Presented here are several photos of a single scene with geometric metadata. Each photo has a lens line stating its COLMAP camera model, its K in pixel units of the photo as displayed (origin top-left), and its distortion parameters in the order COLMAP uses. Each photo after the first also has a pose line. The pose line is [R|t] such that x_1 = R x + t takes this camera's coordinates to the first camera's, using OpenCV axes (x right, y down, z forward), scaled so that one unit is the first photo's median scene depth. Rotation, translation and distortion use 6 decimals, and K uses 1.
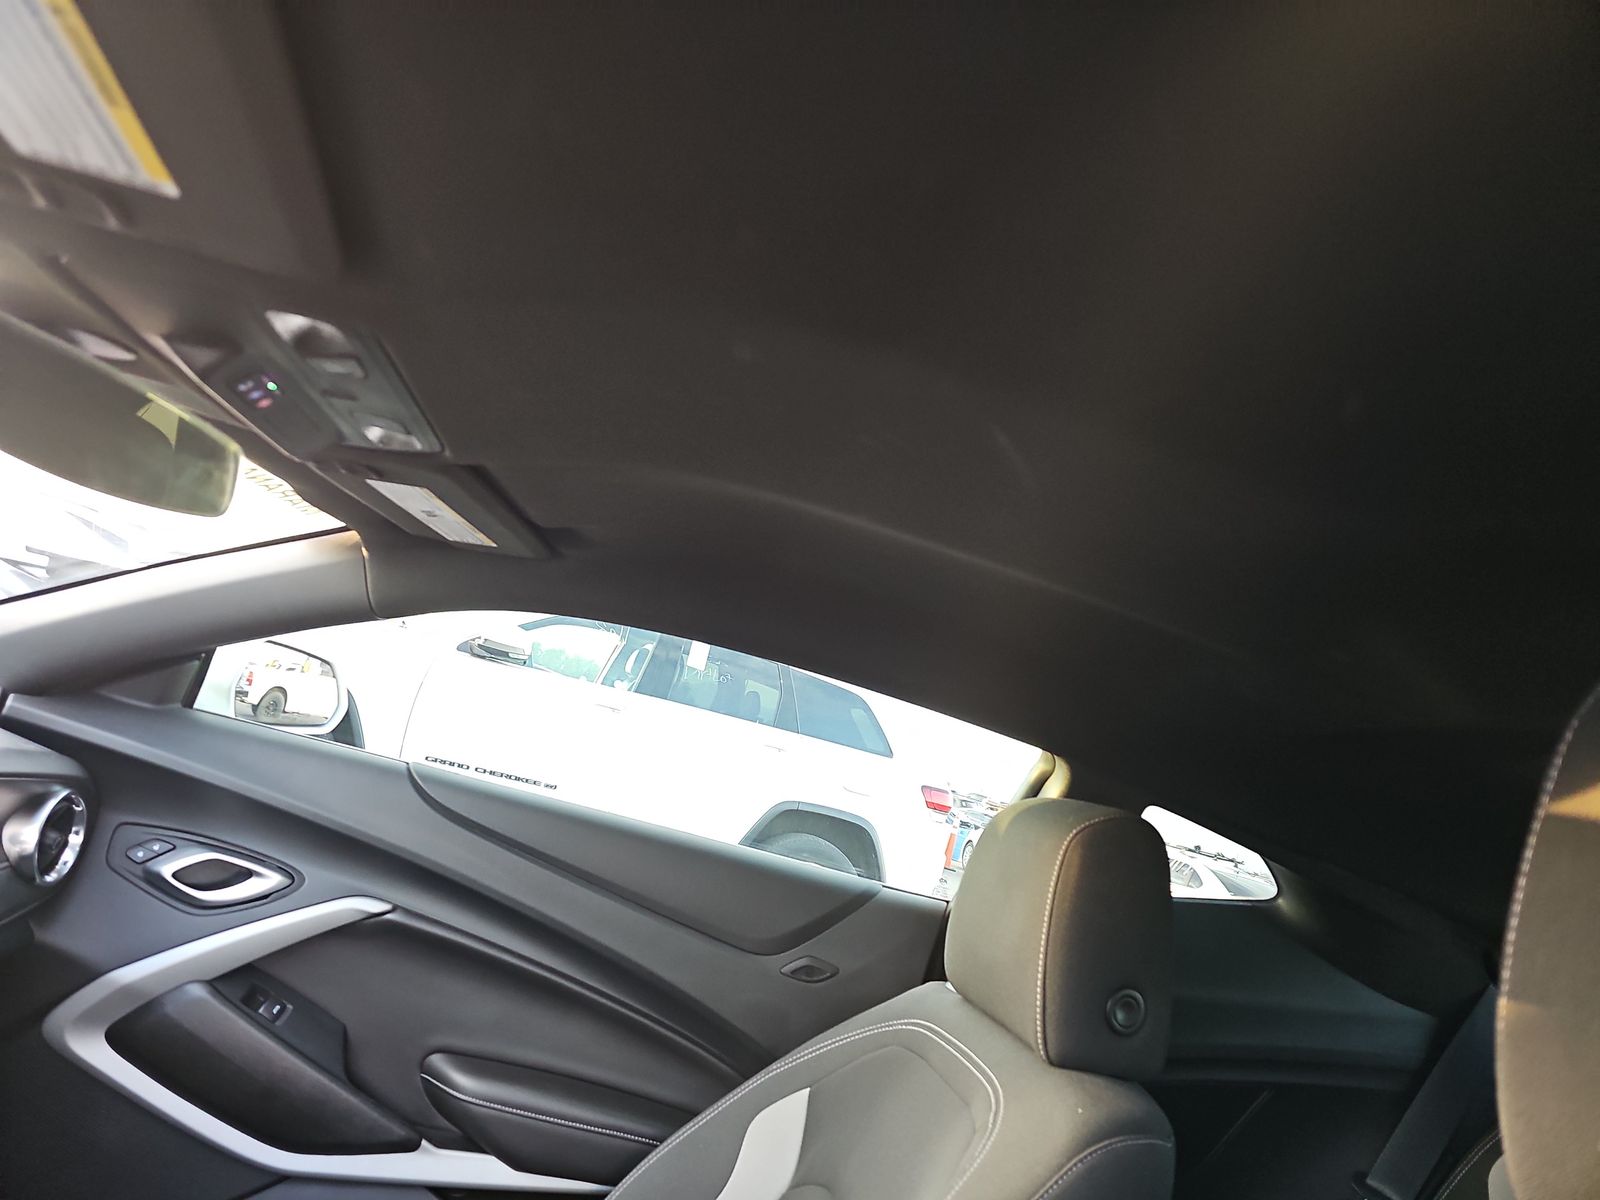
lens RADIAL K [[1084.0, 0, 800.0], [0, 1084.0, 591.7], [0, 0, 1]] dist [0.020700, -0.000050]
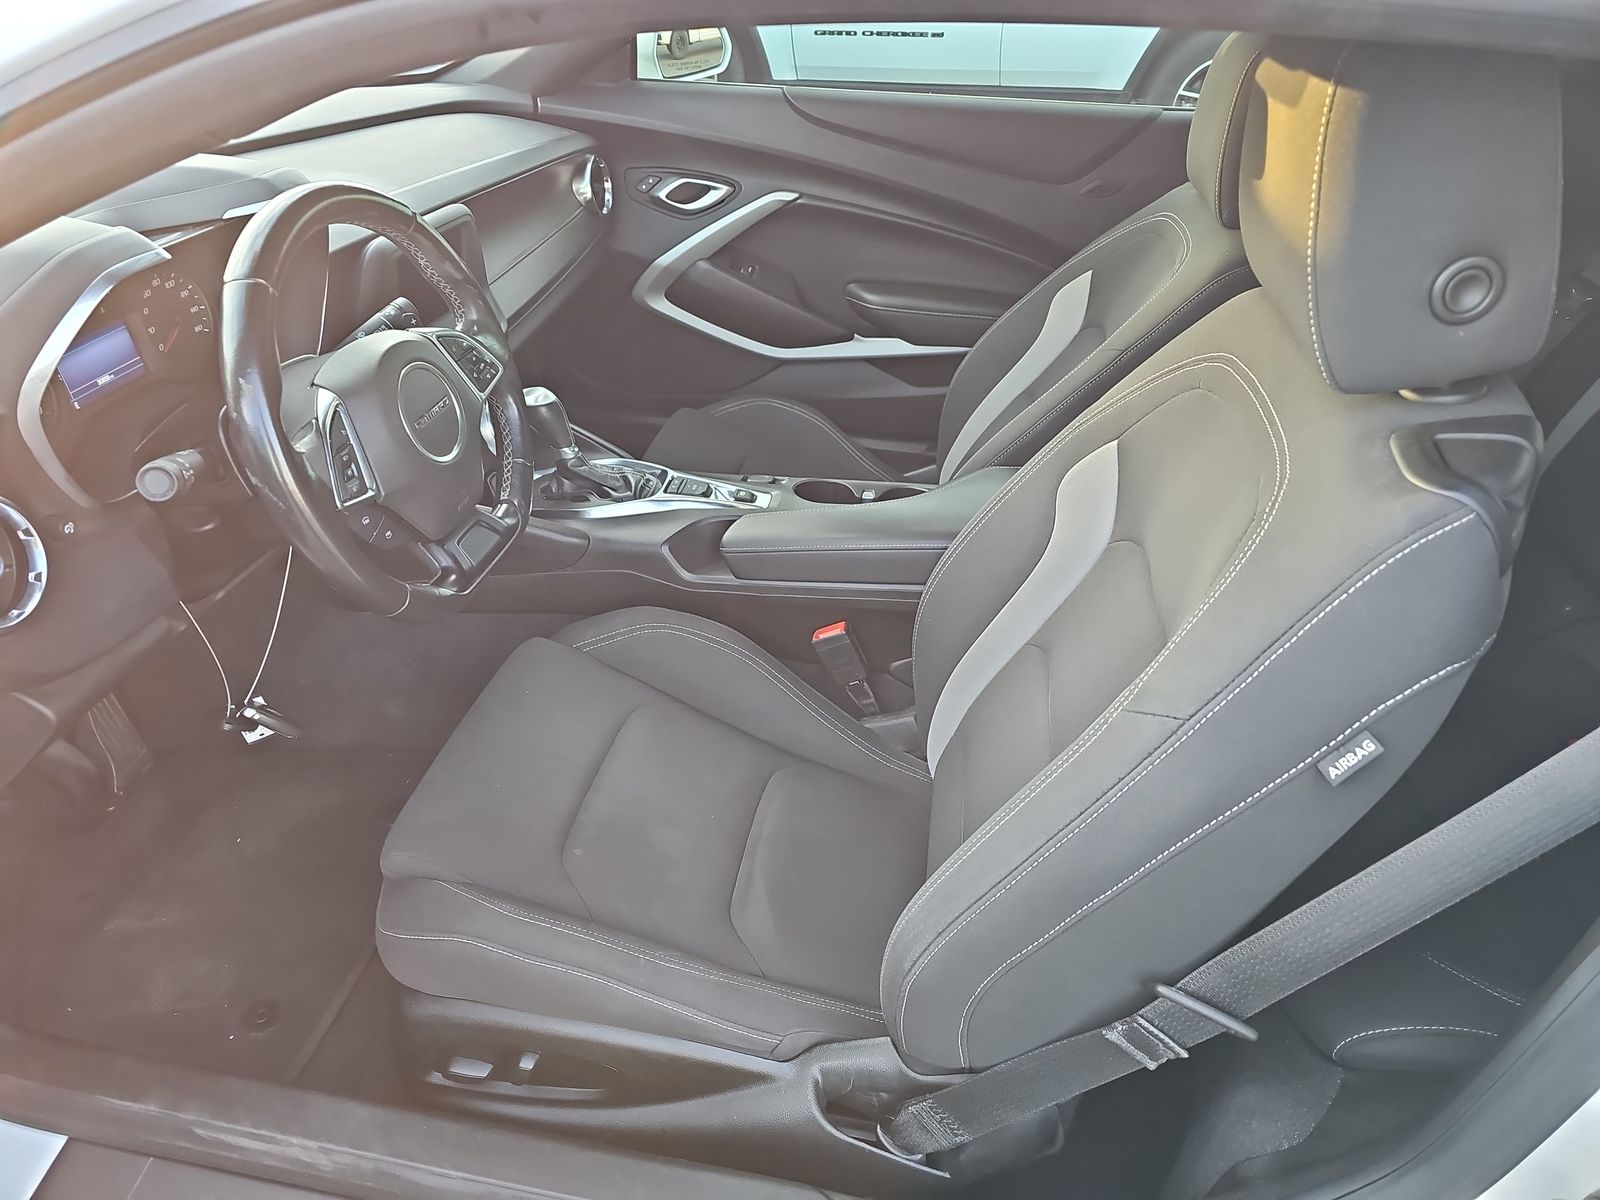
lens RADIAL K [[1084.0, 0, 800.0], [0, 1084.0, 591.7], [0, 0, 1]] dist [0.020700, -0.000050]
pose [[0.909485, -0.017716, -0.415360, 0.240917], [0.269275, 0.786303, 0.556074, -0.113124], [0.316747, -0.617587, 0.719901, -0.416816]]
